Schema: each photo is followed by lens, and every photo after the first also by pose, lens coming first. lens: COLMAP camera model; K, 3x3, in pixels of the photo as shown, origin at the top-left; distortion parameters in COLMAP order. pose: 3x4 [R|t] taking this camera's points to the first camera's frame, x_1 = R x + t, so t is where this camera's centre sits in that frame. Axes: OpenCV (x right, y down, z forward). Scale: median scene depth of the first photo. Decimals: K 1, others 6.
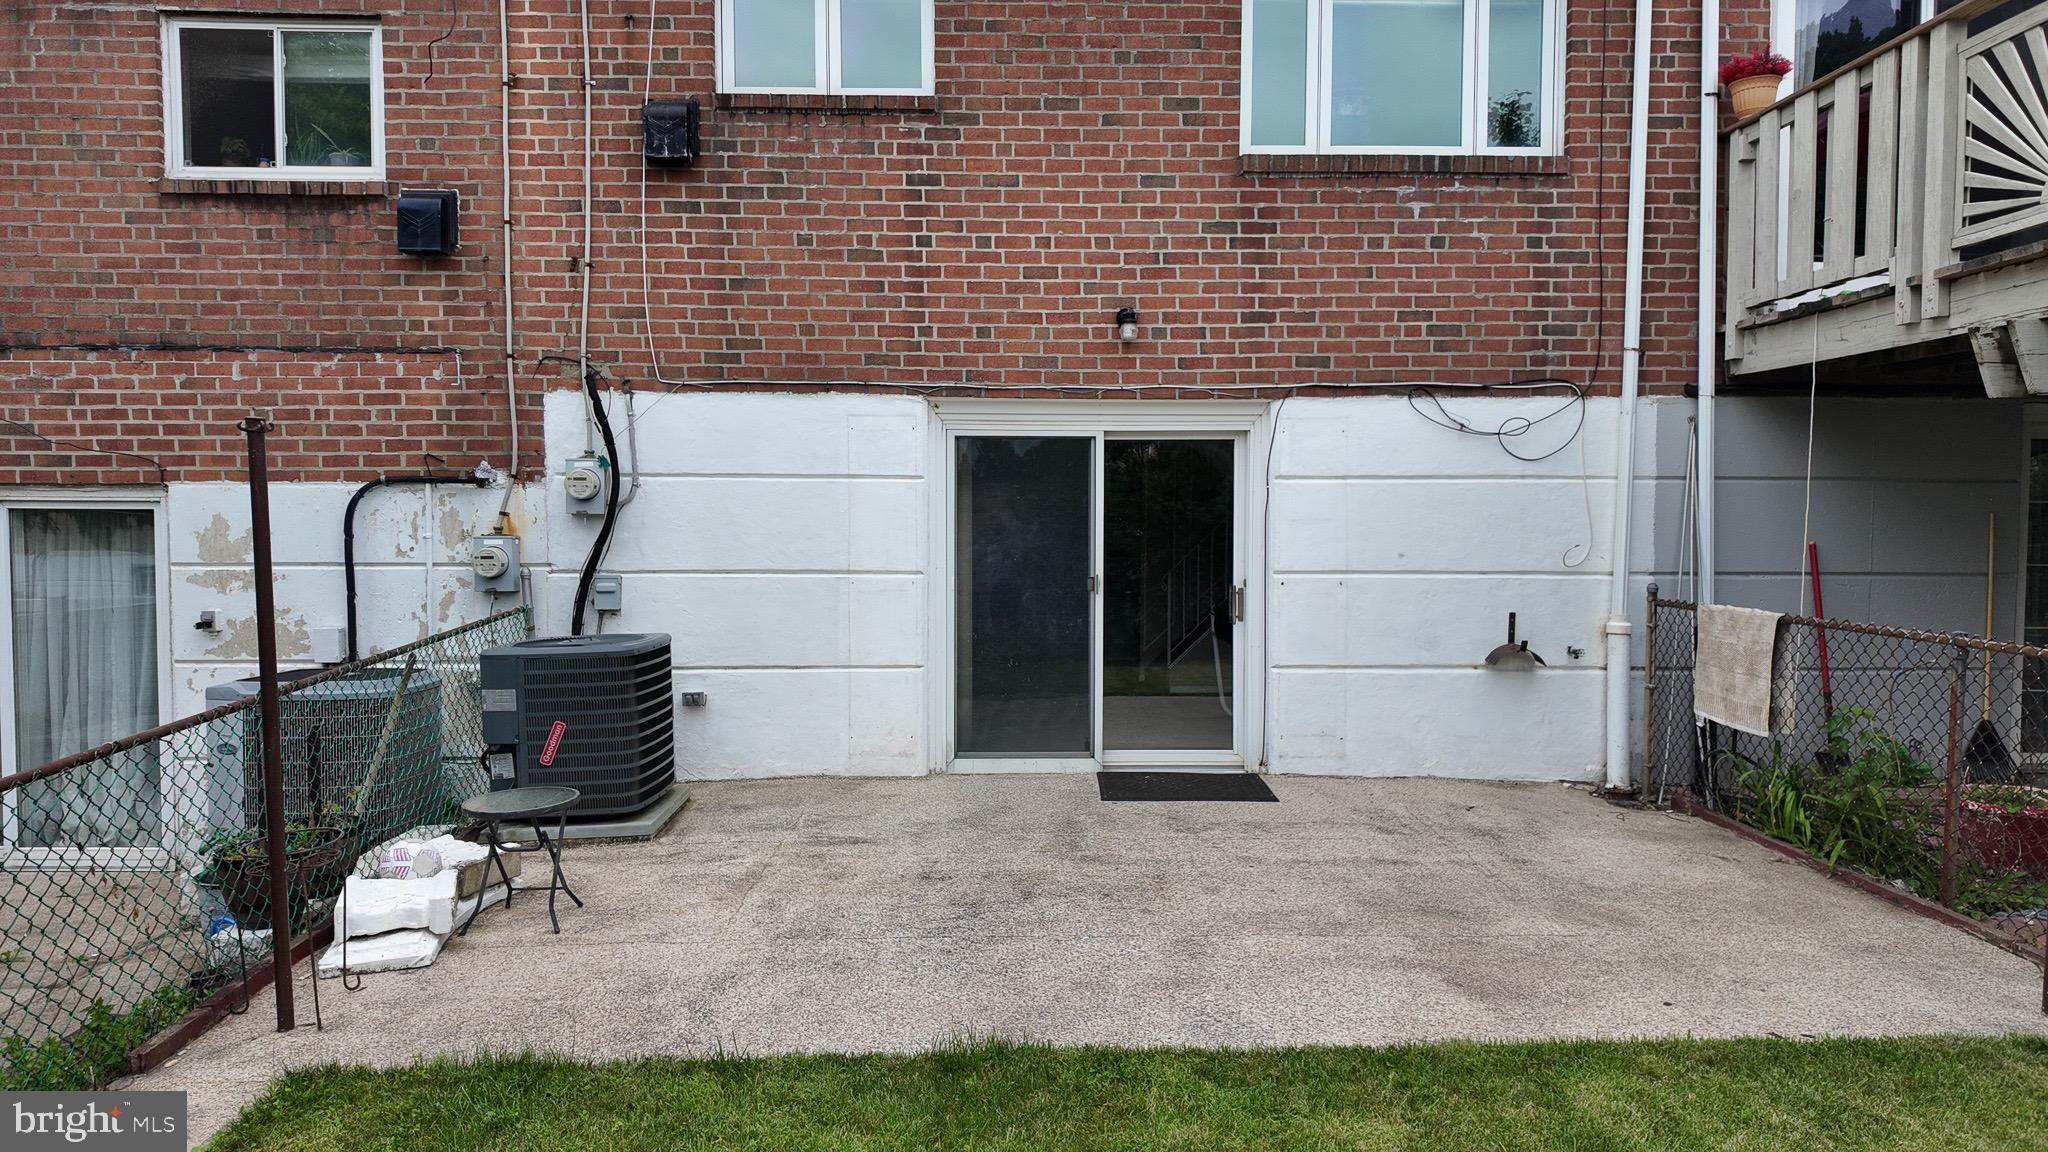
lens RADIAL K [[1191.4, 0, 1027.6], [0, 1191.4, 572.7], [0, 0, 1]] dist [0.033985, -0.025177]
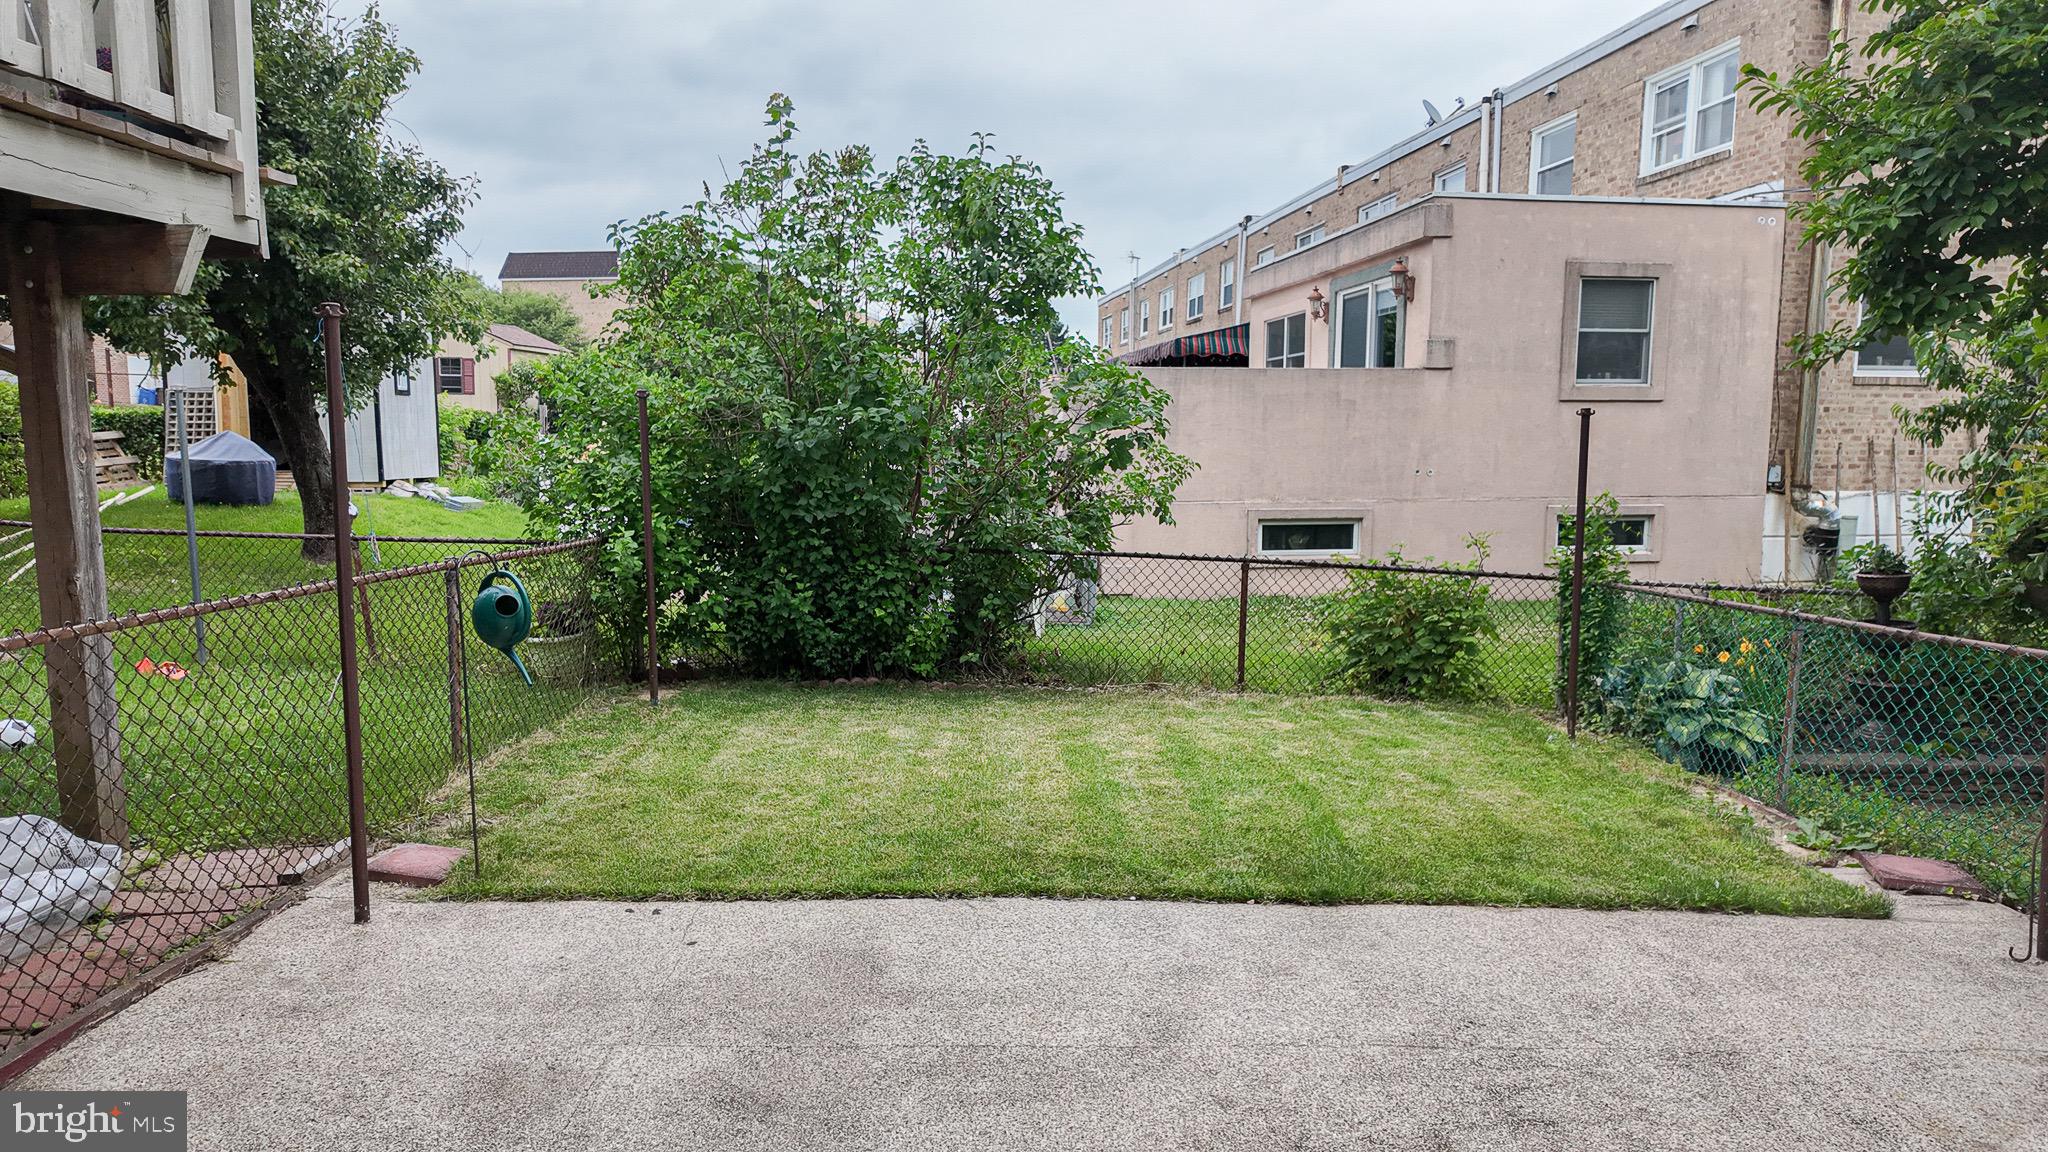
lens RADIAL K [[1191.4, 0, 1029.1], [0, 1191.4, 570.4], [0, 0, 1]] dist [0.033985, -0.025177]
pose [[-0.999828, -0.006779, 0.017284, 0.212134], [-0.004064, 0.988286, 0.152558, -0.092513], [-0.018116, 0.152462, -0.988143, 1.743373]]
